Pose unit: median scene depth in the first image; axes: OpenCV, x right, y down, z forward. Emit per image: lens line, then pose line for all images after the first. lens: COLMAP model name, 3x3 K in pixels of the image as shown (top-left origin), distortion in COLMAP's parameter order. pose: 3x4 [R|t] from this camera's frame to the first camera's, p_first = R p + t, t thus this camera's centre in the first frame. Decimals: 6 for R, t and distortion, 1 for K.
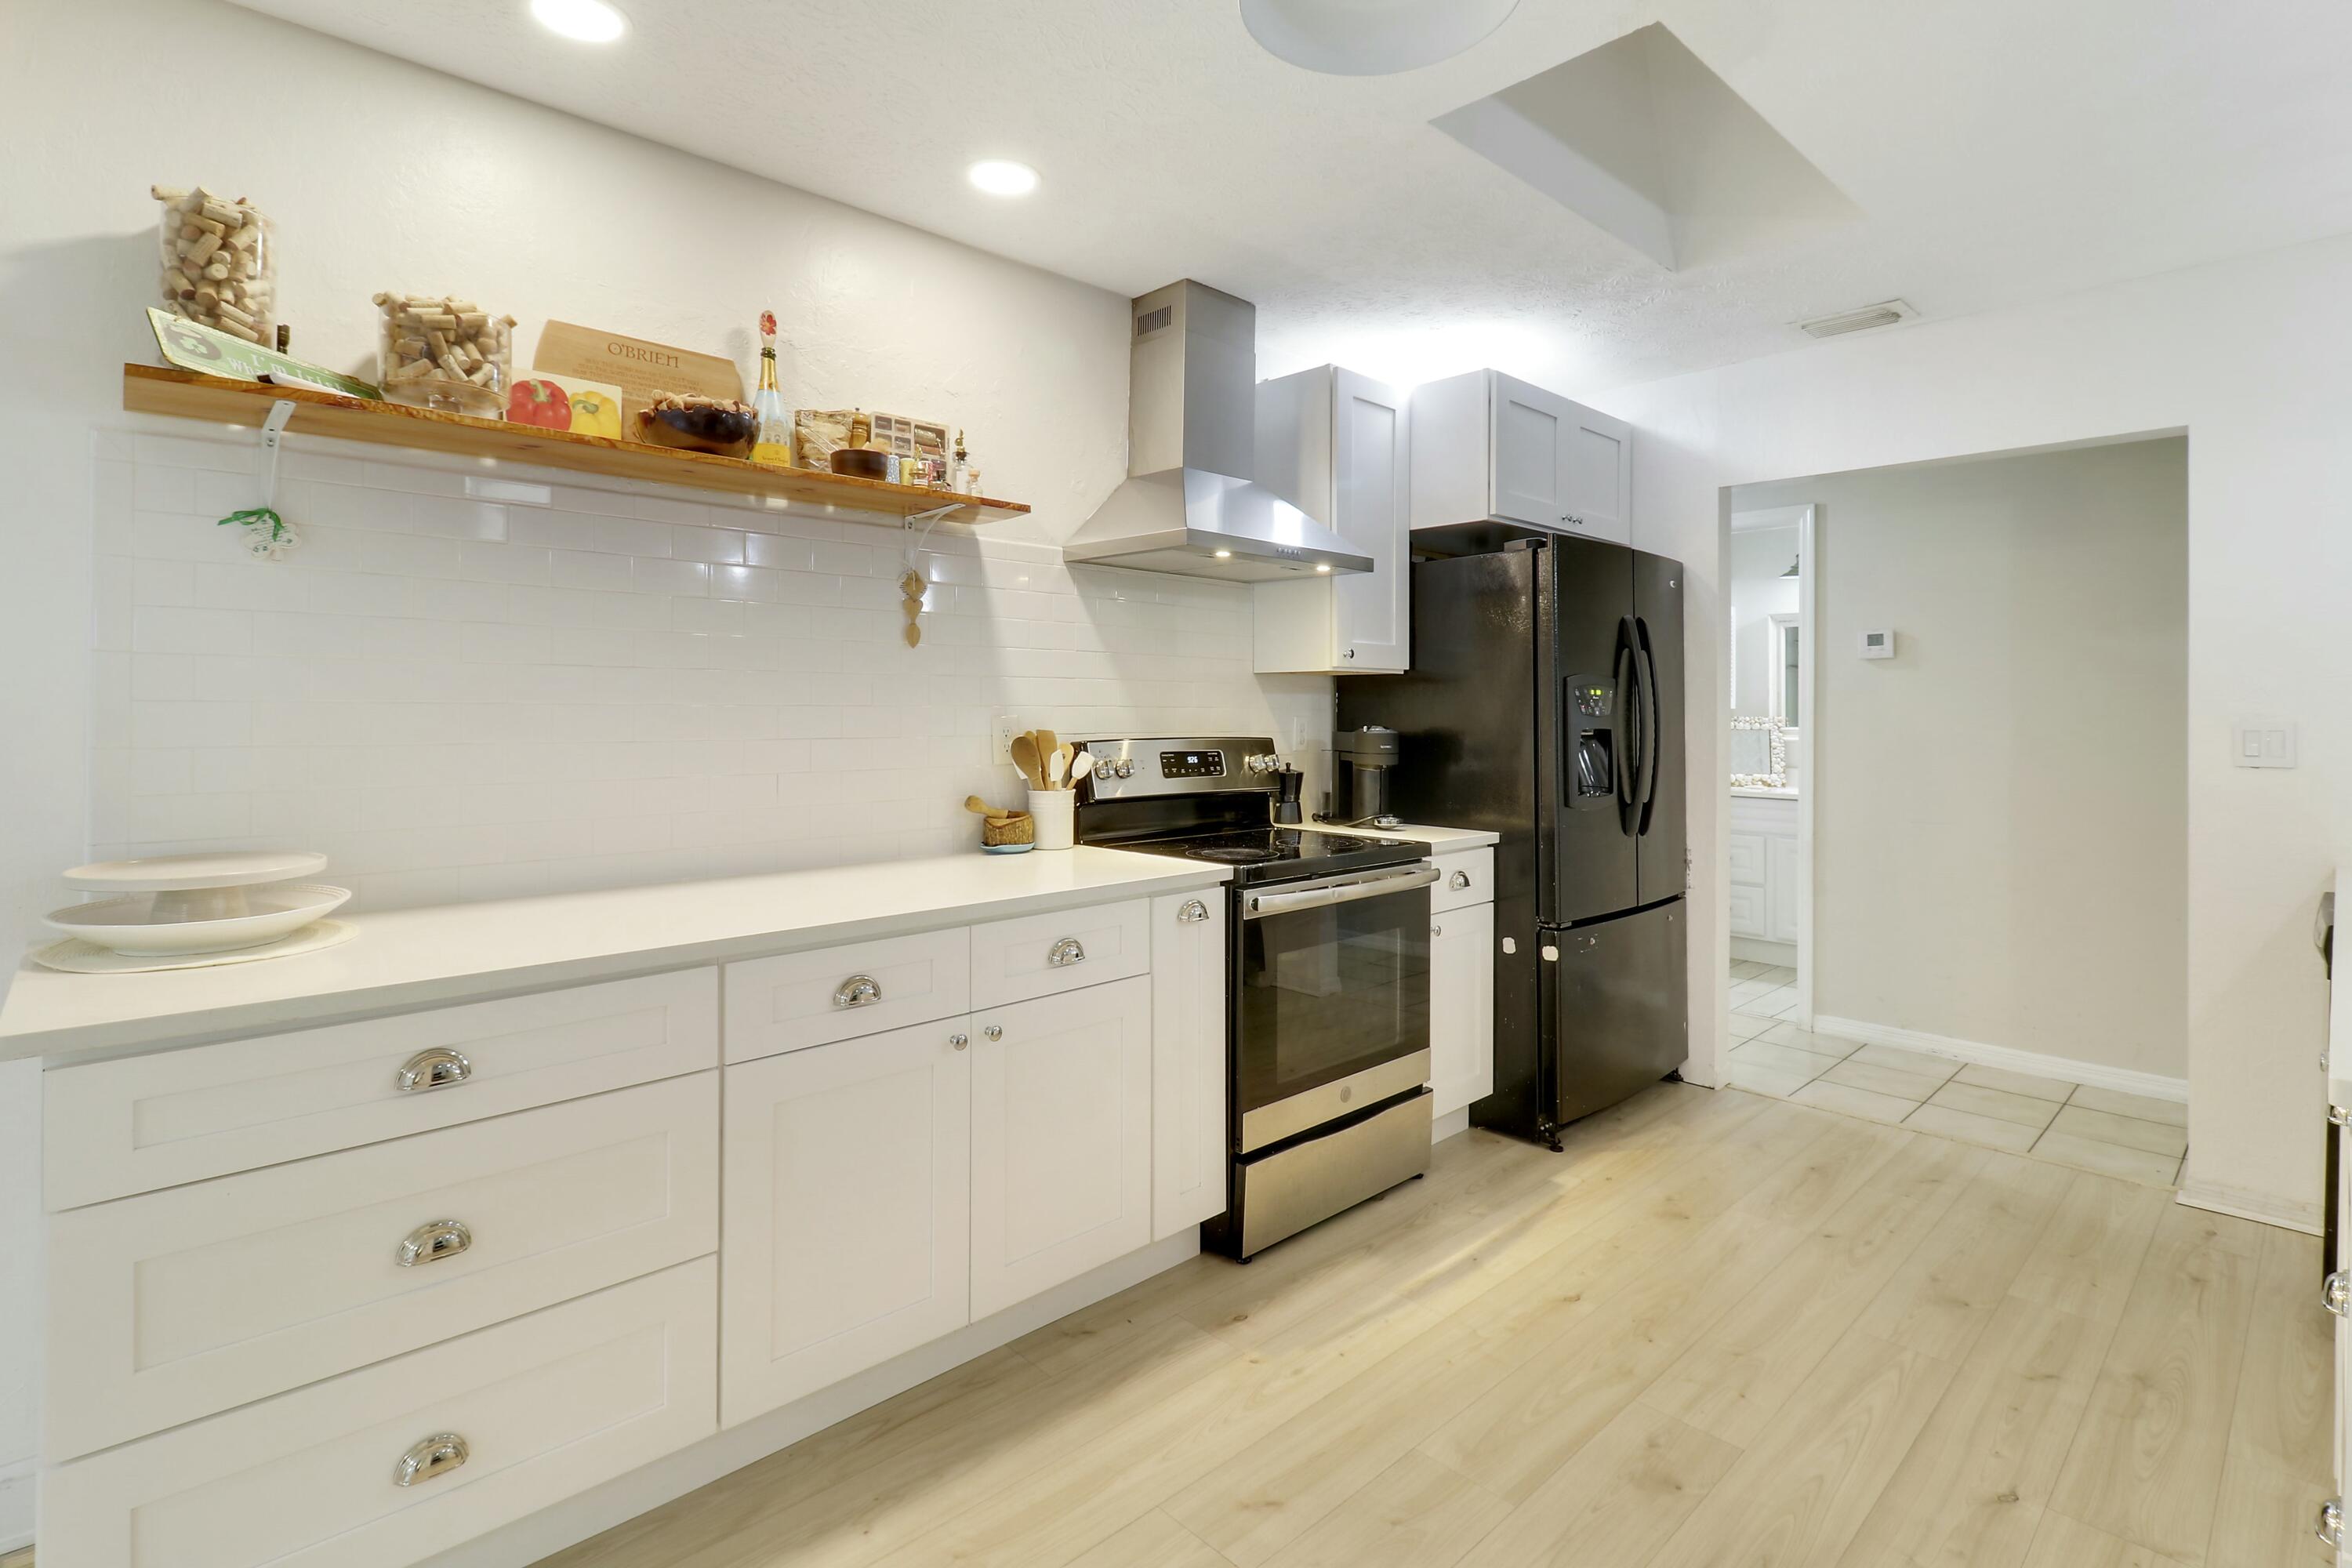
lens RADIAL K [[1095.5, 0, 1159.2], [0, 1095.5, 717.0], [0, 0, 1]] dist [-0.007833, -0.009059]
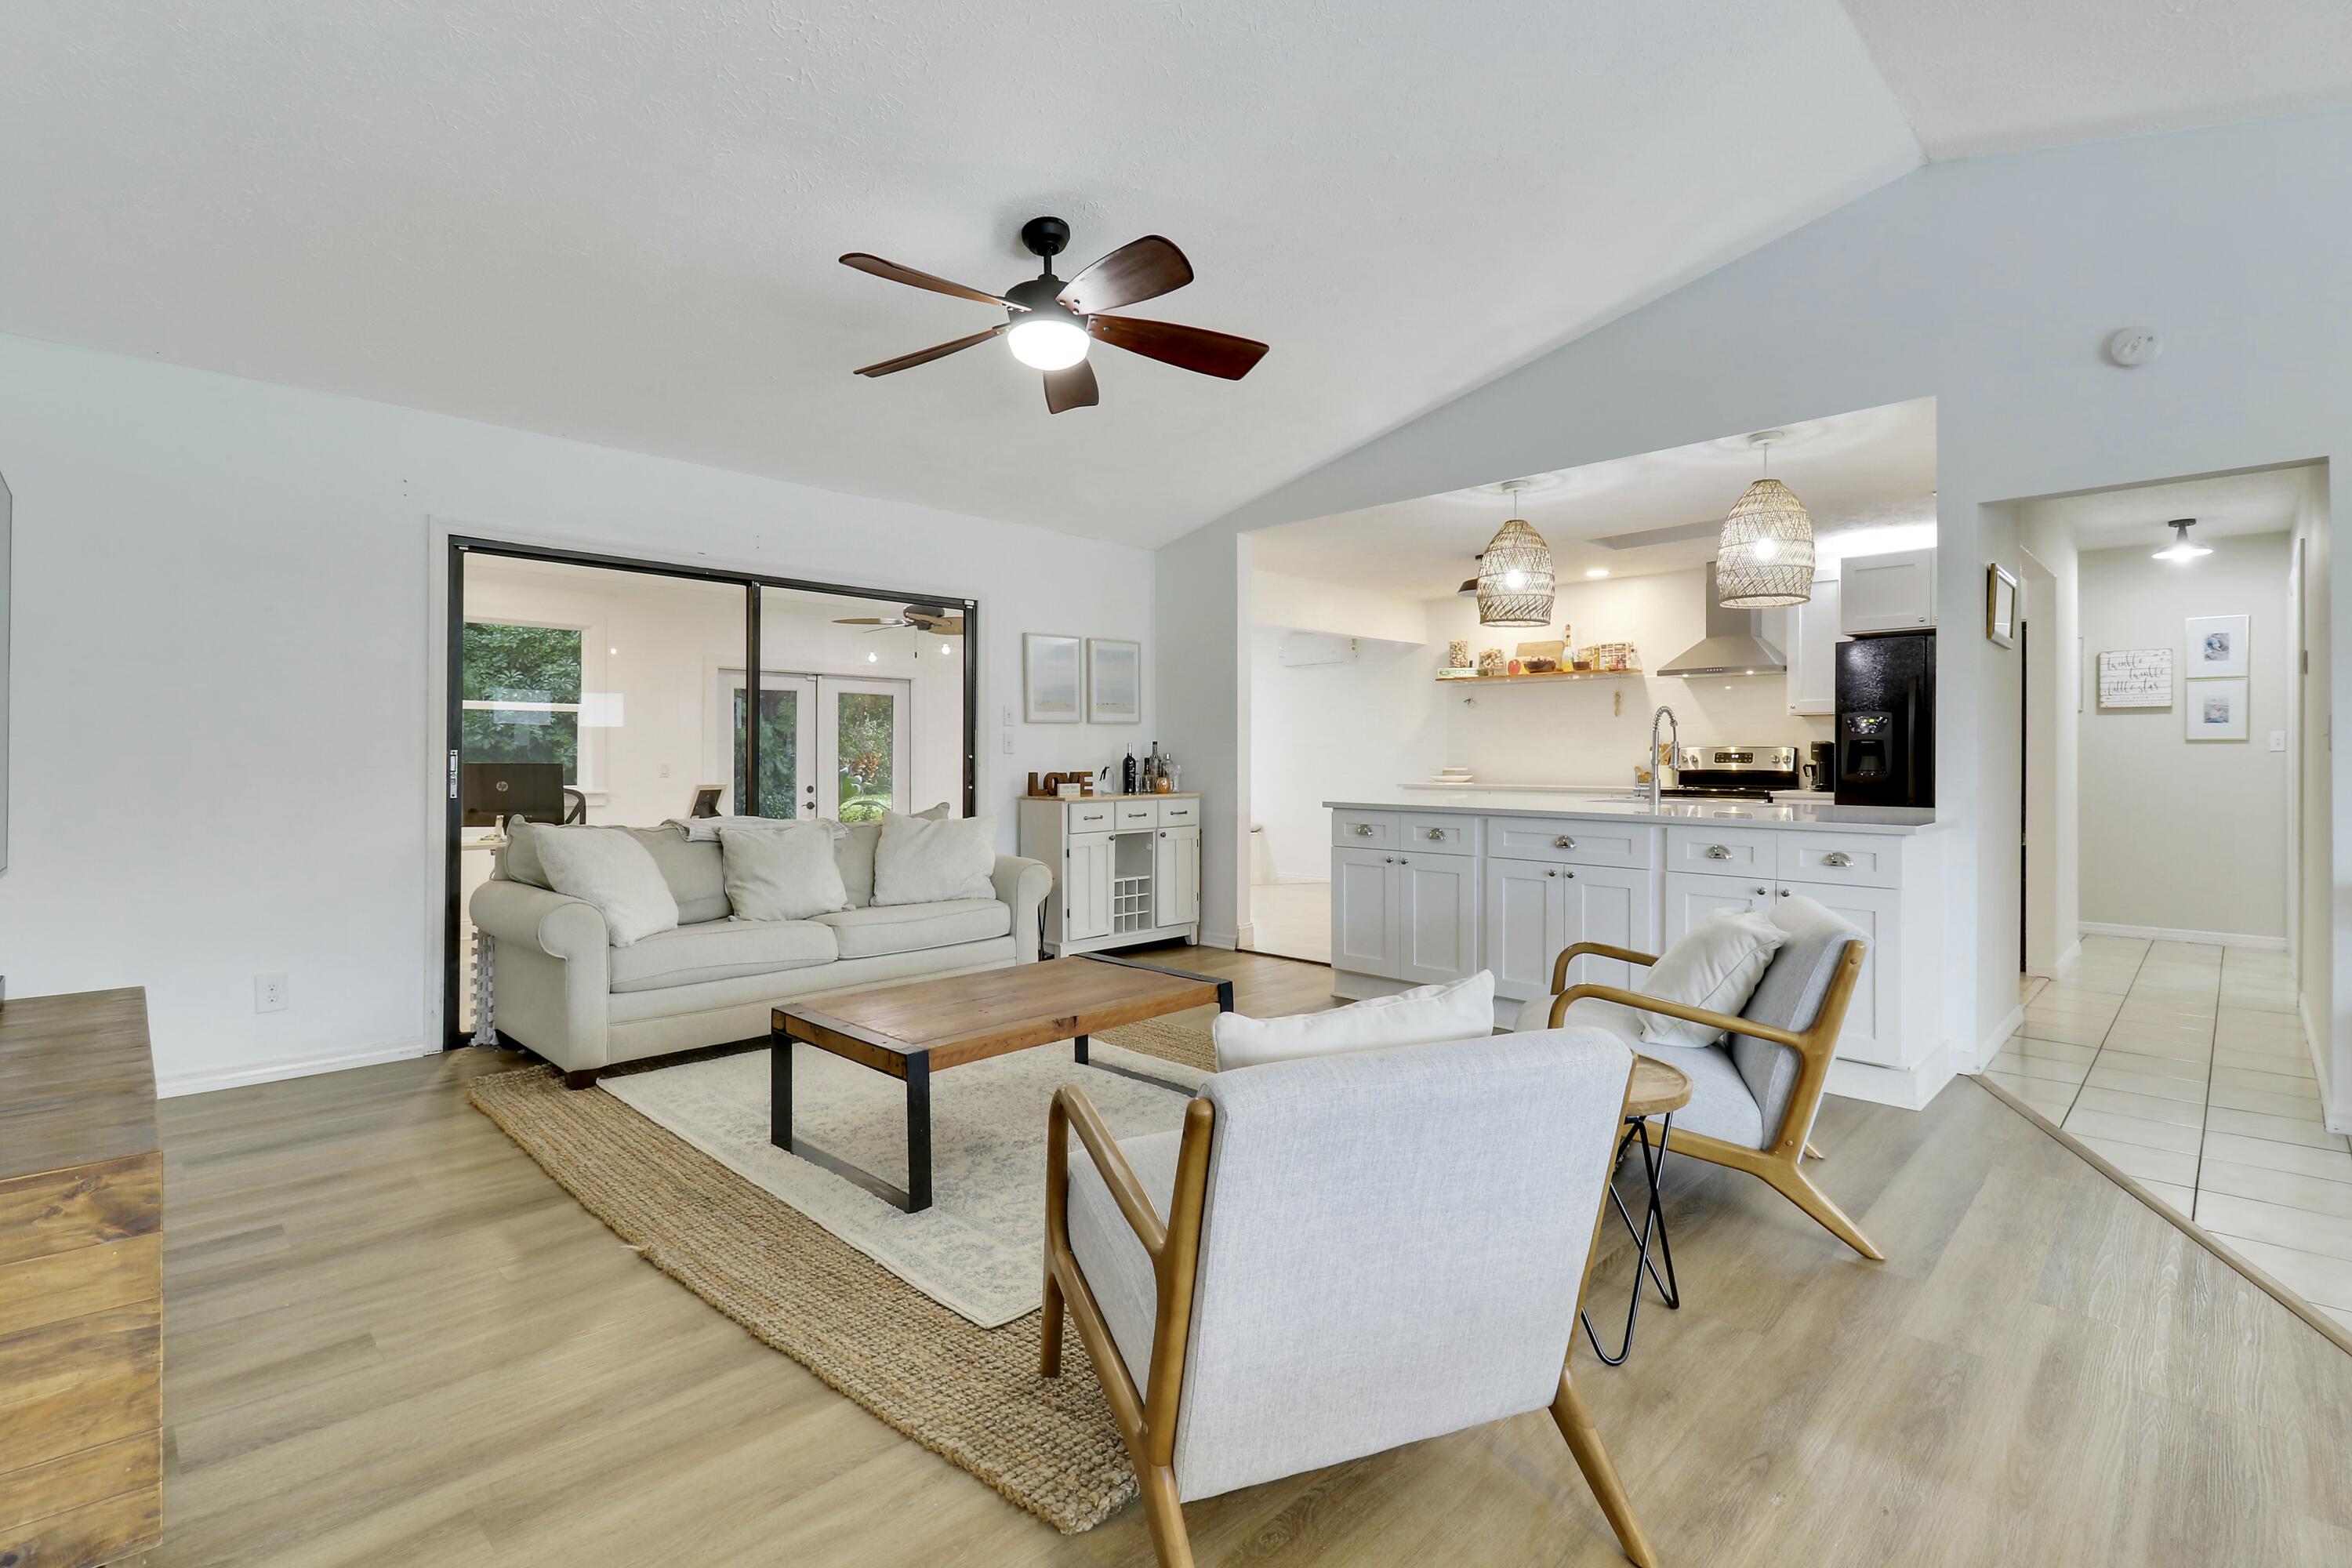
lens RADIAL K [[1095.5, 0, 1175.5], [0, 1095.5, 756.0], [0, 0, 1]] dist [-0.007833, -0.009059]
pose [[0.032828, -0.005747, -0.999444, 2.523024], [-0.005768, 0.999966, -0.005940, 0.064364], [0.999444, 0.005959, 0.032794, -0.300483]]
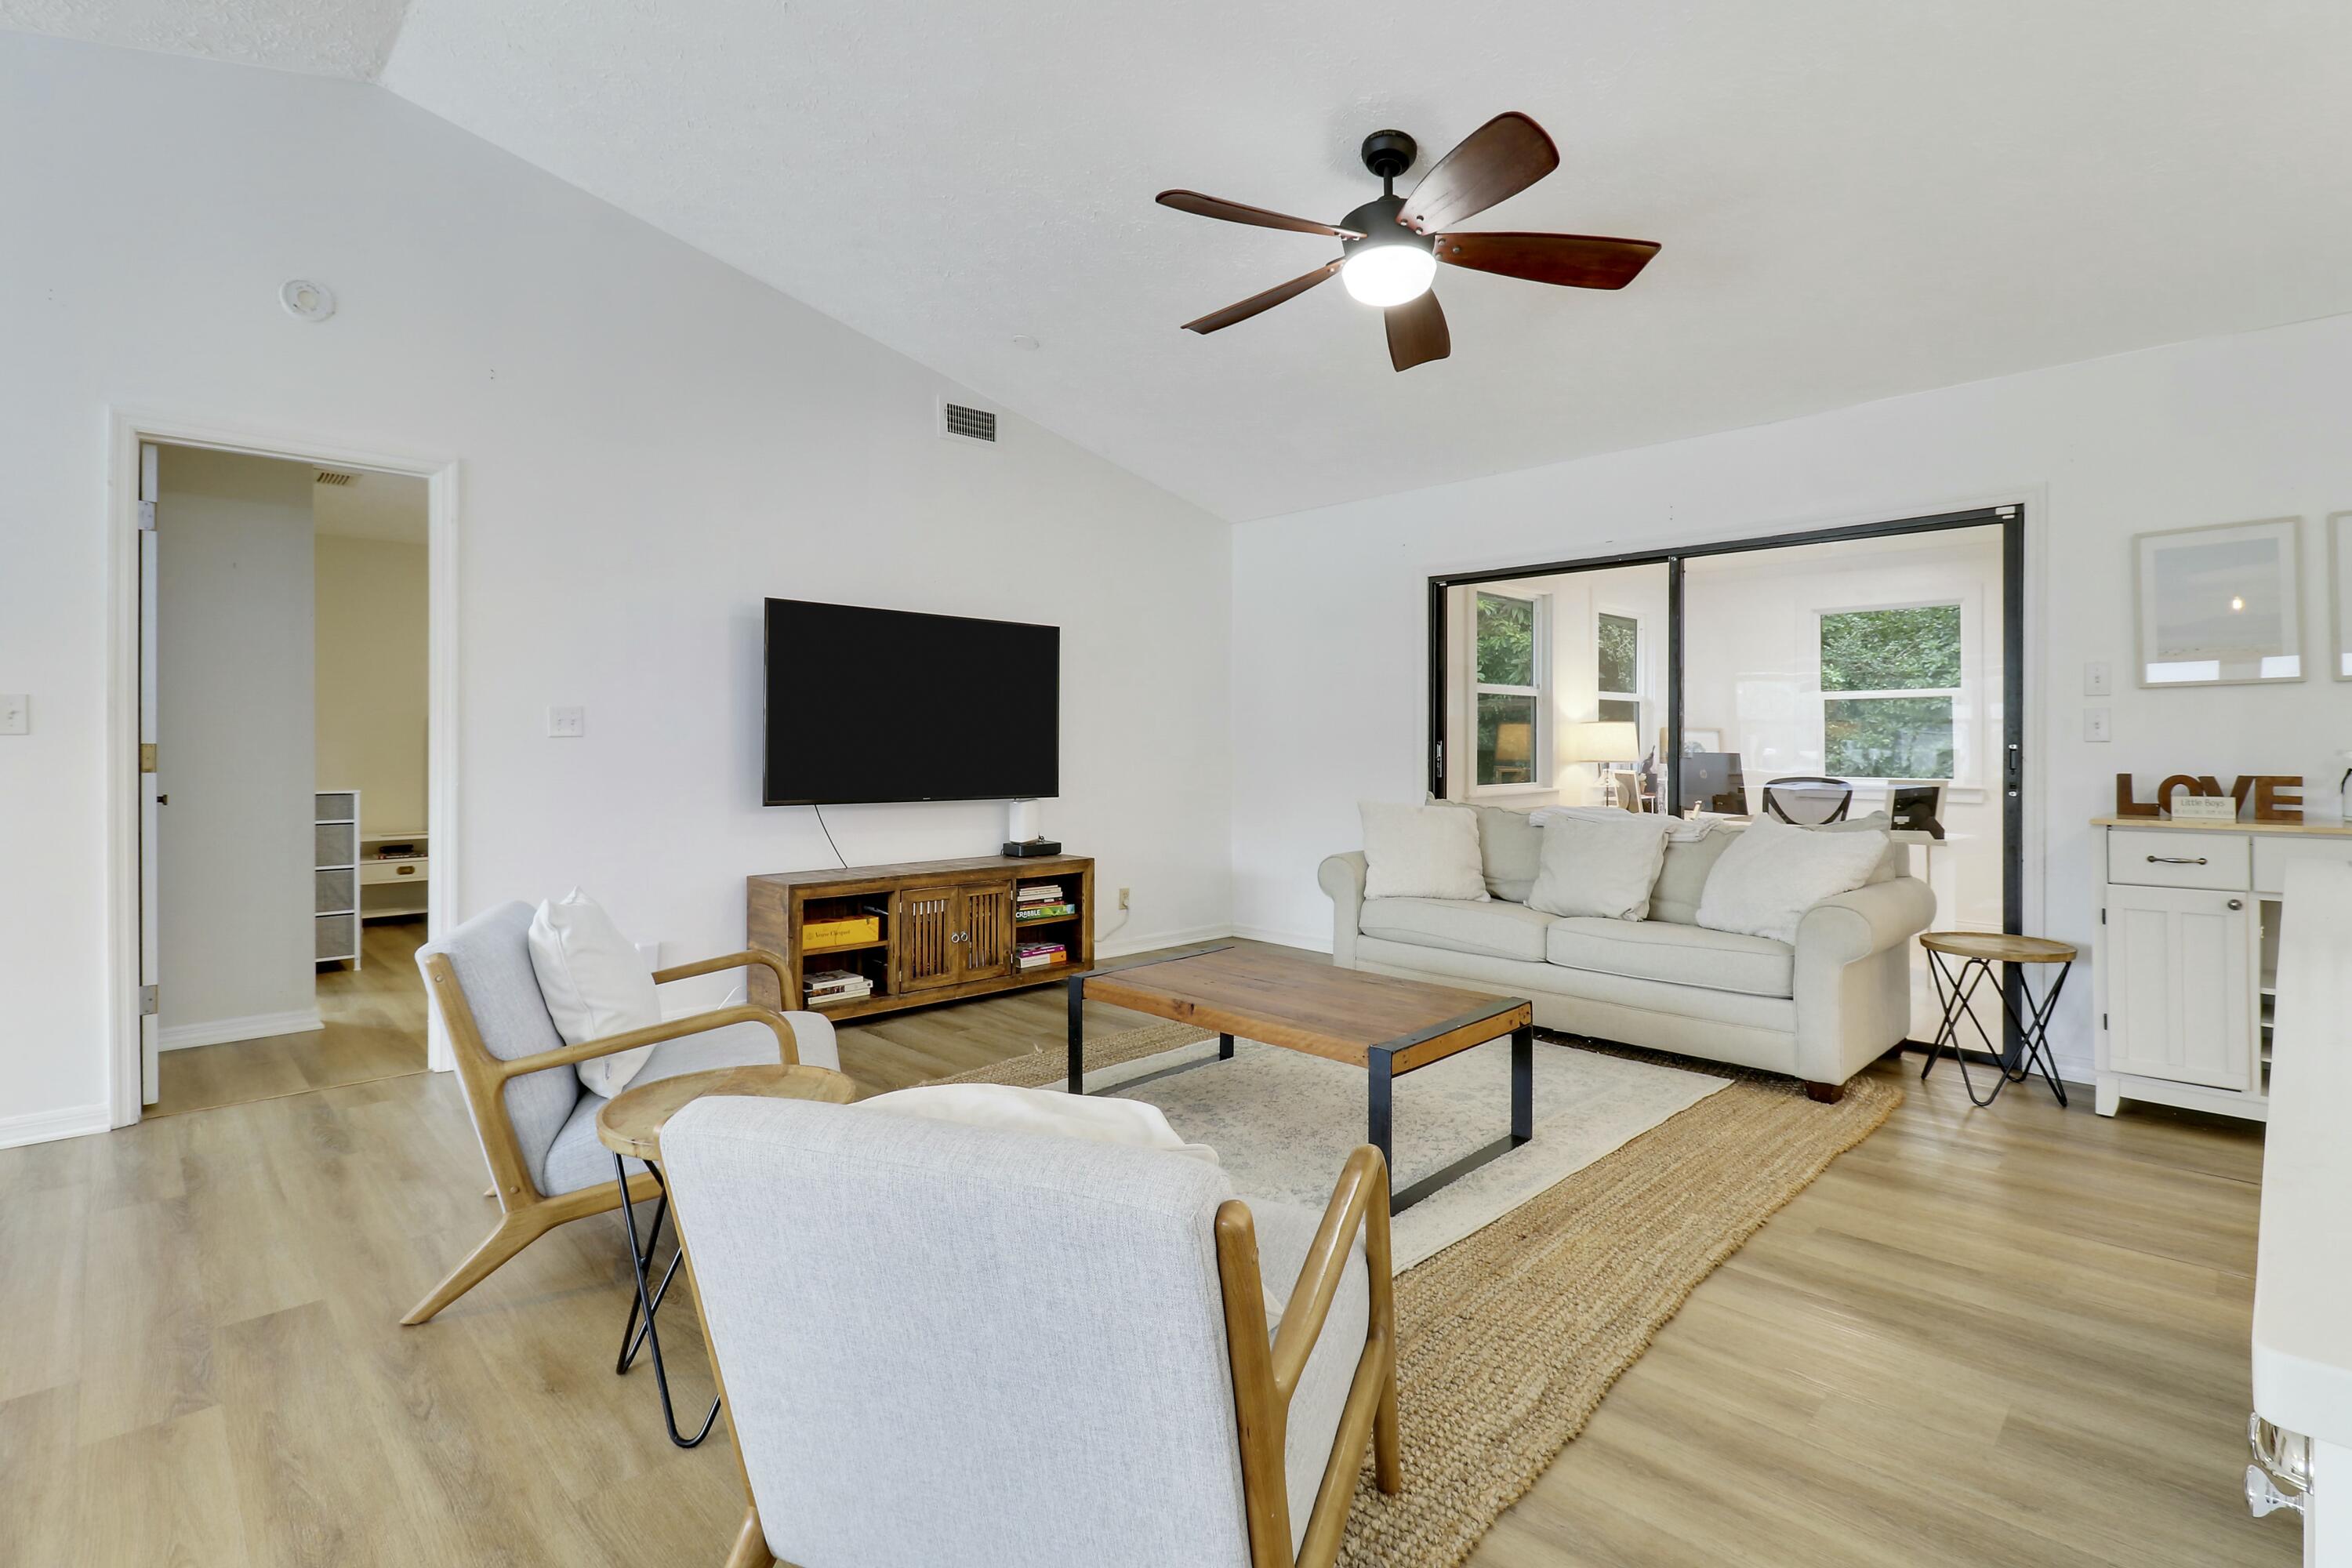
lens RADIAL K [[1095.5, 0, 1182.9], [0, 1095.5, 750.6], [0, 0, 1]] dist [-0.007833, -0.009059]
pose [[-0.999727, -0.004318, -0.022942, 1.486736], [-0.004571, 0.999929, 0.010982, 0.050191], [0.022892, 0.011084, -0.999676, 0.700774]]
